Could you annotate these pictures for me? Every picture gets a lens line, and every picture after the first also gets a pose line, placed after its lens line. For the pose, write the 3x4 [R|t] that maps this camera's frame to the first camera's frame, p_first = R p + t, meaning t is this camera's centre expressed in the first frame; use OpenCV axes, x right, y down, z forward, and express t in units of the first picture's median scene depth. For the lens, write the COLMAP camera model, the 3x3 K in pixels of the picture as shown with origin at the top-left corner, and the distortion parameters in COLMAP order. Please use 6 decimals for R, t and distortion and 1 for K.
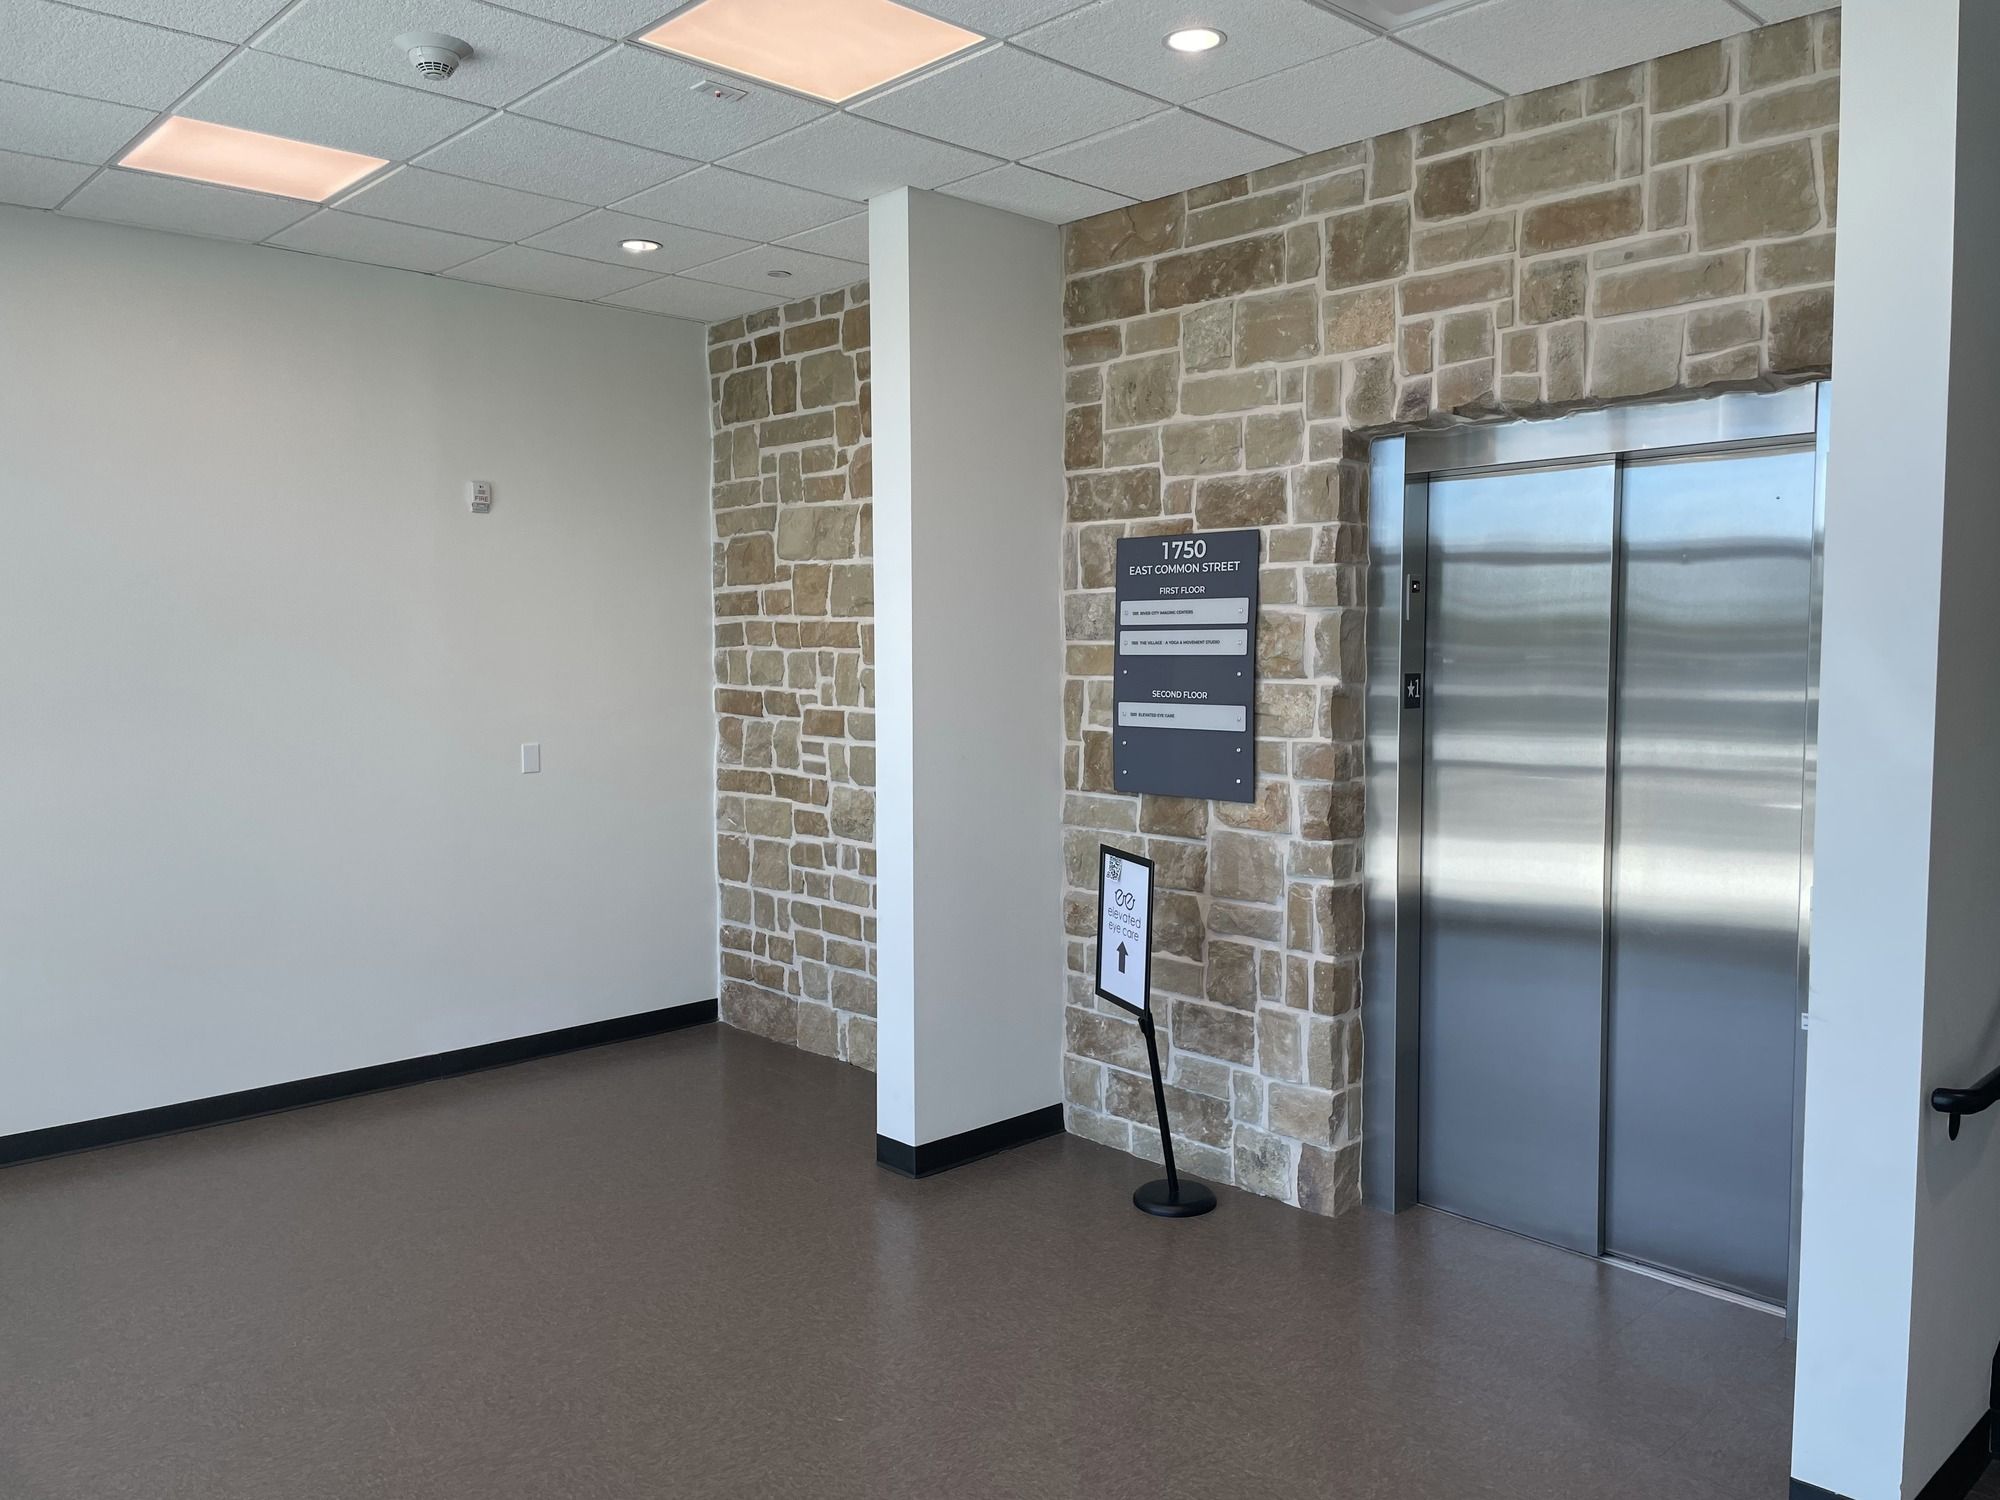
lens RADIAL K [[1517.6, 0, 993.1], [0, 1517.6, 759.3], [0, 0, 1]] dist [0.075224, -0.079790]
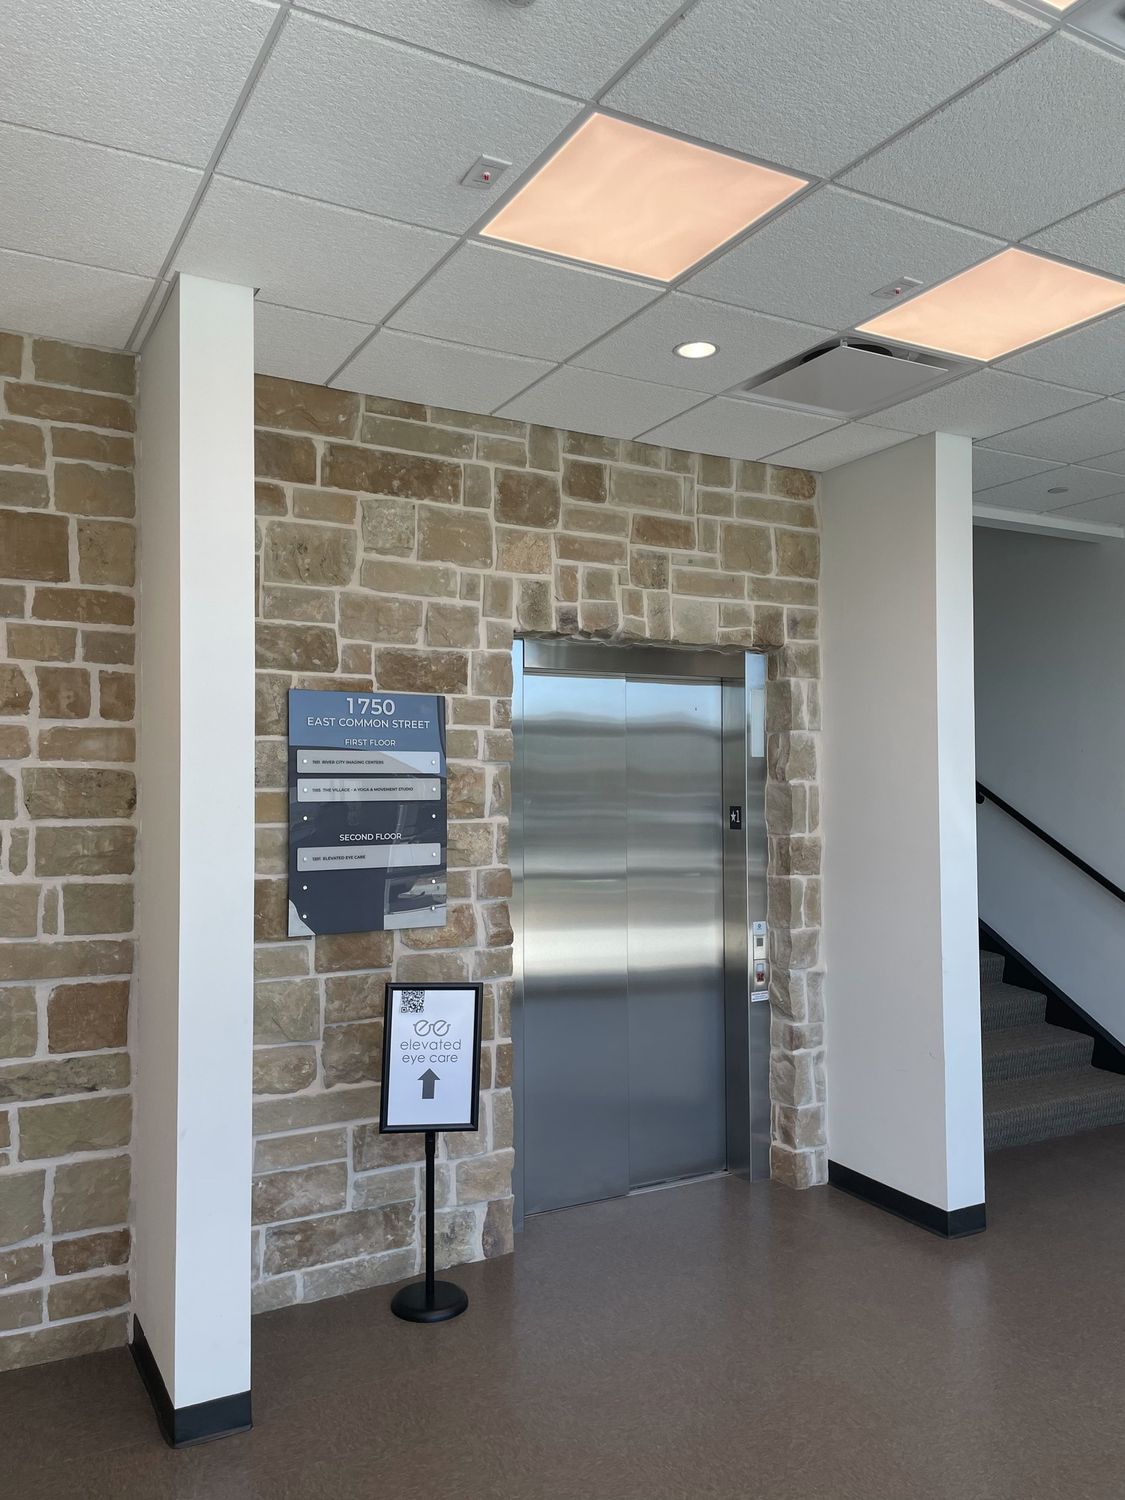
lens RADIAL K [[1138.2, 0, 566.3], [0, 1138.2, 758.2], [0, 0, 1]] dist [0.075224, -0.079790]
pose [[0.240049, 0.024657, 0.970448, -0.680710], [0.075768, 0.996152, -0.044052, -0.055154], [-0.967799, 0.084103, 0.237257, 0.699448]]
